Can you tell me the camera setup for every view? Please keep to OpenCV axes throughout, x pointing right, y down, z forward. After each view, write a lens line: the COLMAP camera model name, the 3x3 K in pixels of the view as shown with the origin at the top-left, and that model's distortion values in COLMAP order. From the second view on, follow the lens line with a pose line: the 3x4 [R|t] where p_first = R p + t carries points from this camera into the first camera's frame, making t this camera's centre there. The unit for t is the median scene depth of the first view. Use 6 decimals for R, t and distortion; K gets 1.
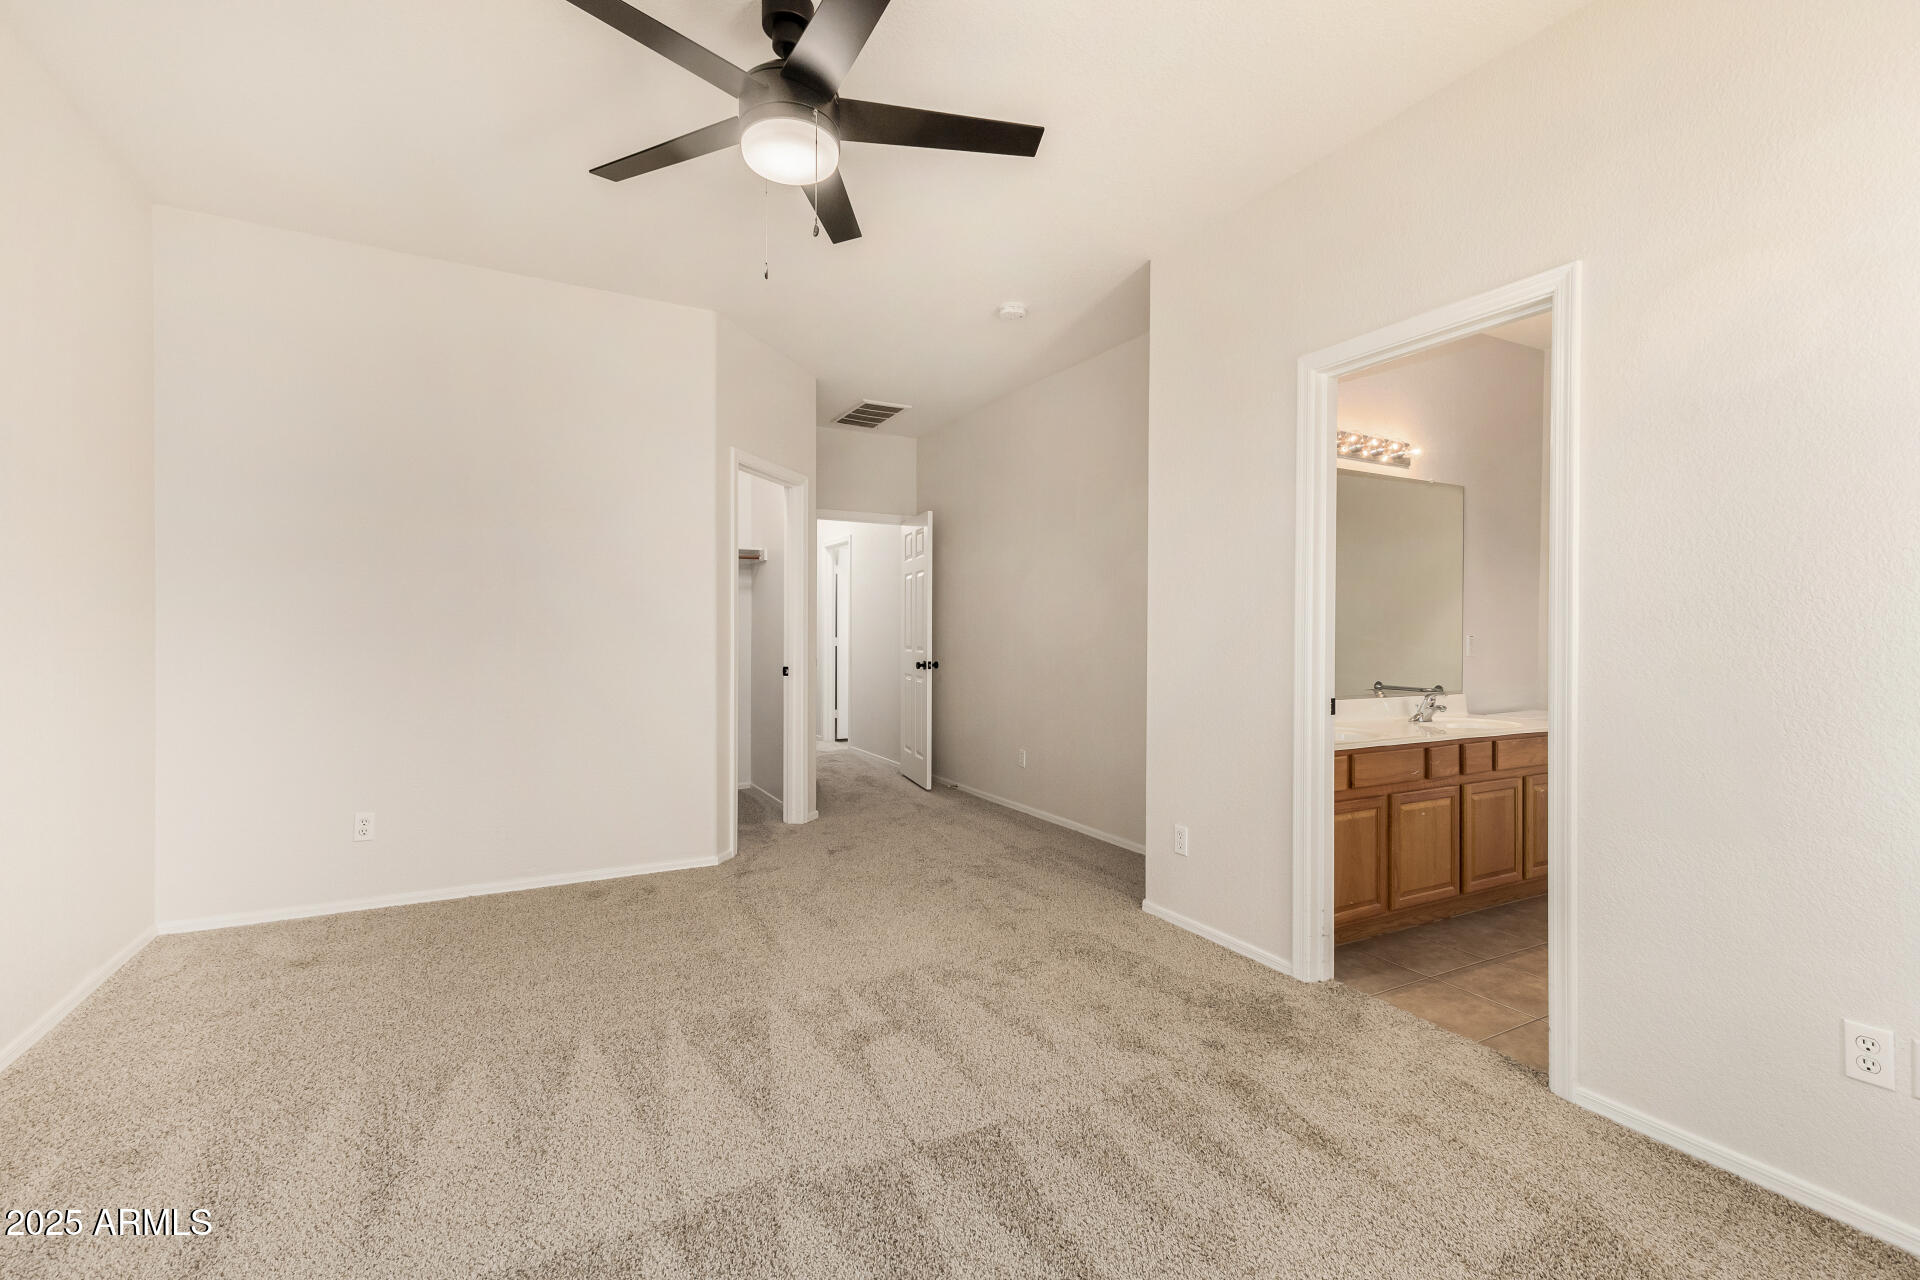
lens RADIAL K [[838.3, 0, 953.1], [0, 838.3, 631.1], [0, 0, 1]] dist [0.003627, -0.002197]
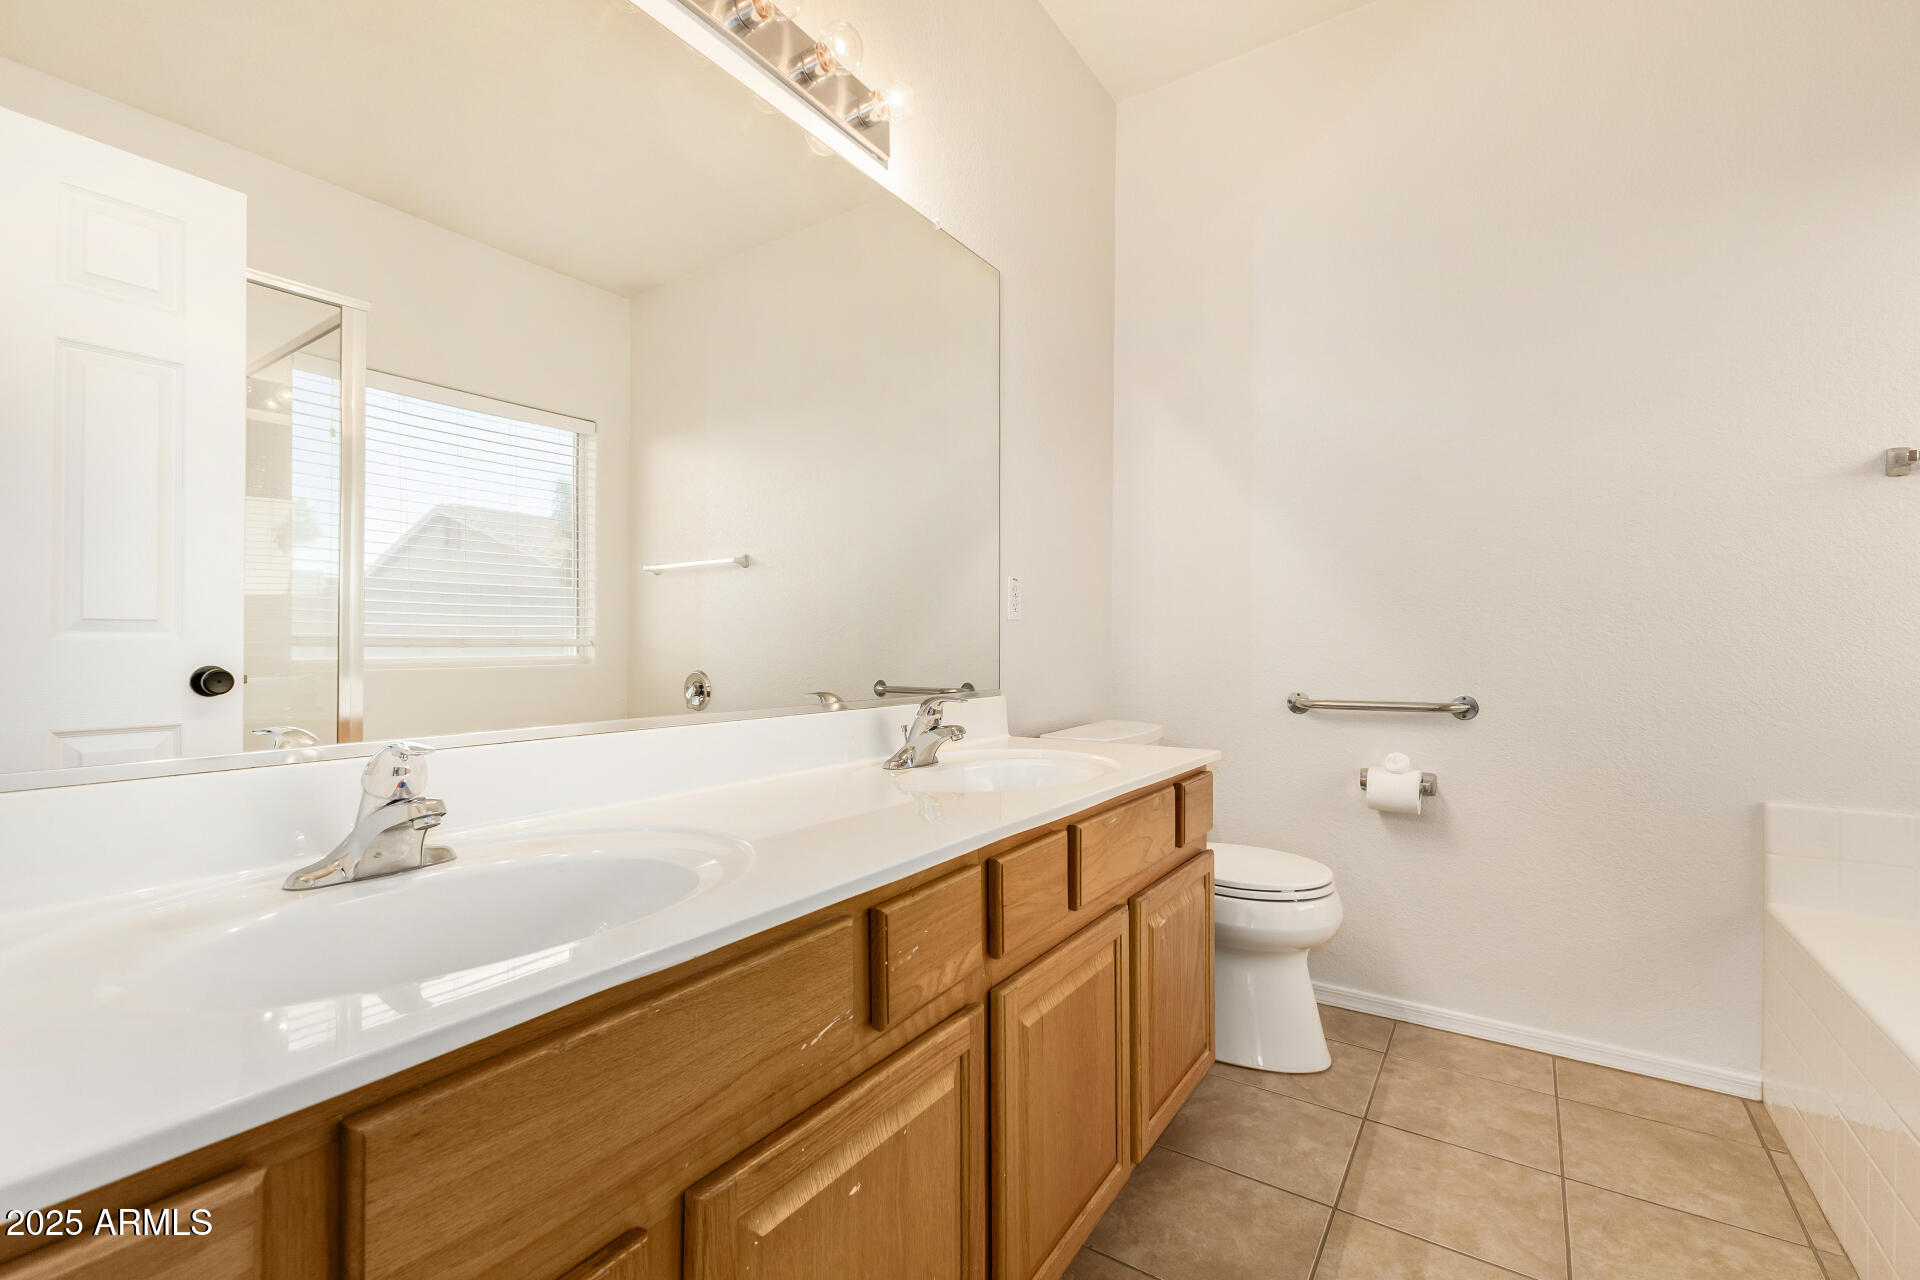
lens RADIAL K [[838.3, 0, 960.8], [0, 838.3, 638.7], [0, 0, 1]] dist [0.003627, -0.002197]
pose [[0.881946, -0.002313, 0.471345, 0.438400], [0.004499, 0.999984, -0.003511, 0.053080], [-0.471329, 0.005218, 0.881942, 0.712335]]
